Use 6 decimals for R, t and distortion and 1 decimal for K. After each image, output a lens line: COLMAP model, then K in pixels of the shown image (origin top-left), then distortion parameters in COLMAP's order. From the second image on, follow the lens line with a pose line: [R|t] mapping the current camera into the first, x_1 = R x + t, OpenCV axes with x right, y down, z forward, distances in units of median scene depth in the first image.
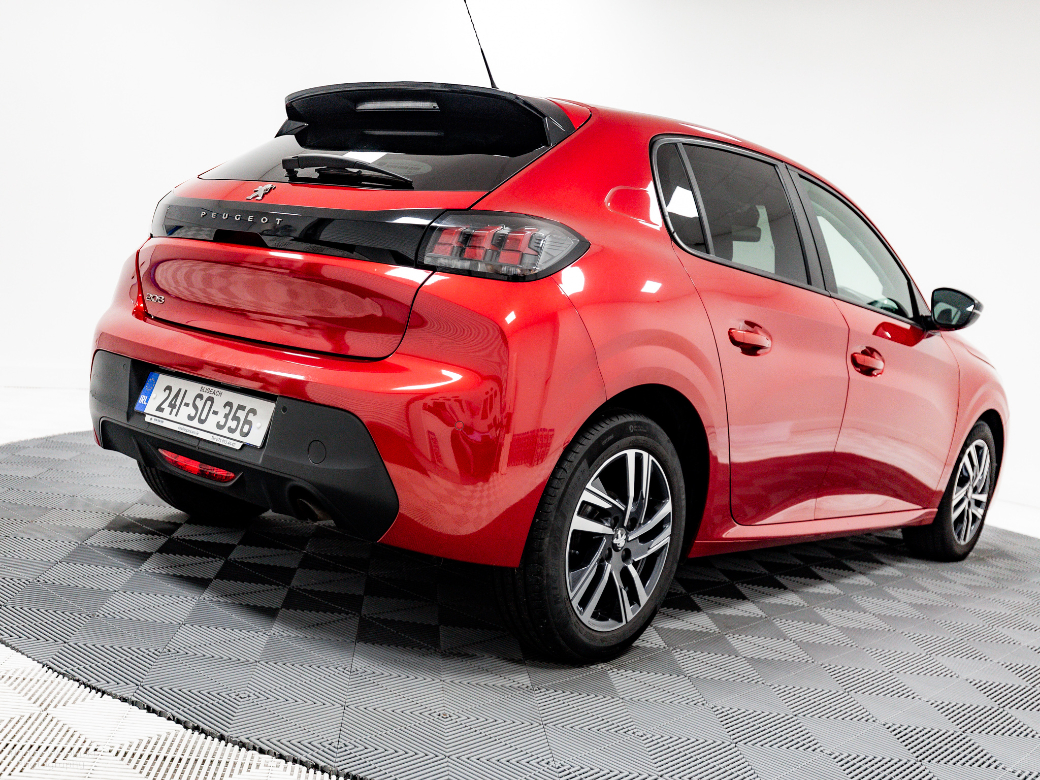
lens RADIAL K [[1112.9, 0, 520.0], [0, 1112.9, 390.0], [0, 0, 1]] dist [0.002690, 0.031071]
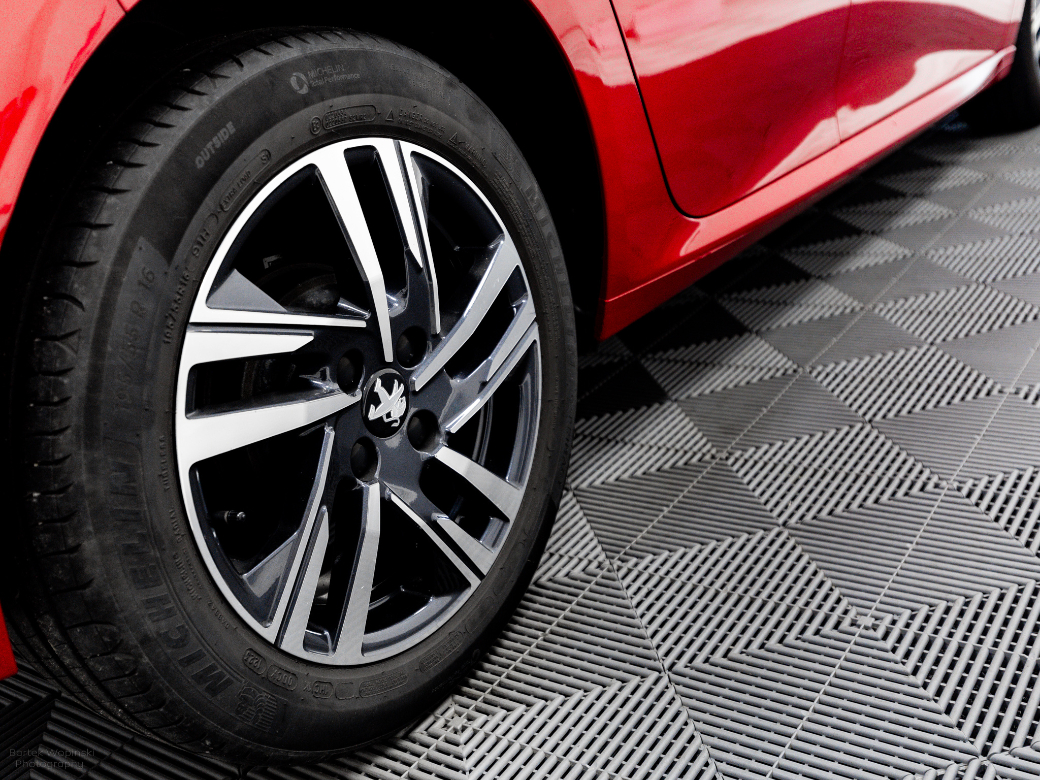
lens RADIAL K [[1112.9, 0, 520.0], [0, 1112.9, 390.0], [0, 0, 1]] dist [0.002690, 0.031071]
pose [[0.955450, -0.294258, -0.022955, 0.144444], [0.287716, 0.911209, 0.294817, 0.039600], [-0.065835, -0.288287, 0.955278, 0.681344]]
